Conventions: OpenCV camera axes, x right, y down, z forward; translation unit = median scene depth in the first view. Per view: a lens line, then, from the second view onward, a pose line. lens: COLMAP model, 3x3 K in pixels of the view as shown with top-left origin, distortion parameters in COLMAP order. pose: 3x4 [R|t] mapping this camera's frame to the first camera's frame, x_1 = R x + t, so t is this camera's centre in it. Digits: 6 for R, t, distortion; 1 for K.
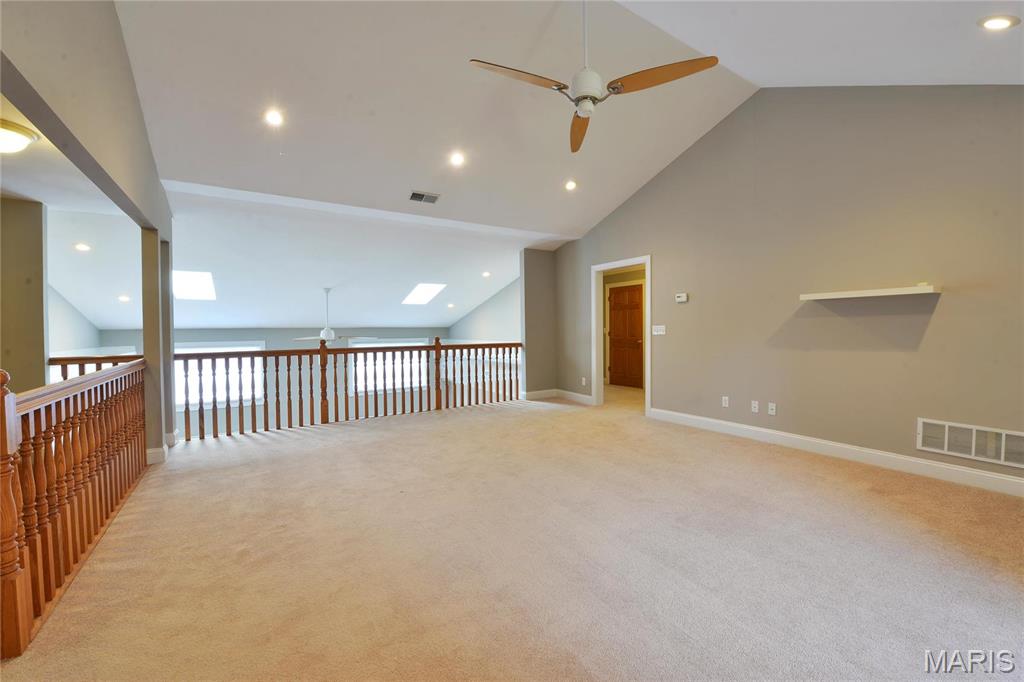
lens RADIAL K [[420.0, 0, 513.5], [0, 420.0, 337.3], [0, 0, 1]] dist [-0.014155, -0.001127]
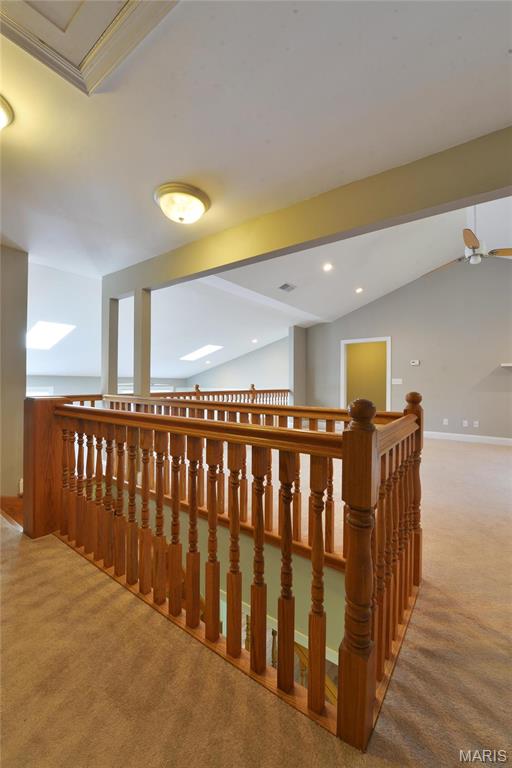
lens RADIAL K [[315.0, 0, 252.8], [0, 315.0, 381.2], [0, 0, 1]] dist [-0.014155, -0.001127]
pose [[0.940028, 0.017028, 0.340672, -0.603310], [-0.008425, 0.999608, -0.026714, 0.019165], [-0.340993, 0.022242, 0.939803, 0.017594]]
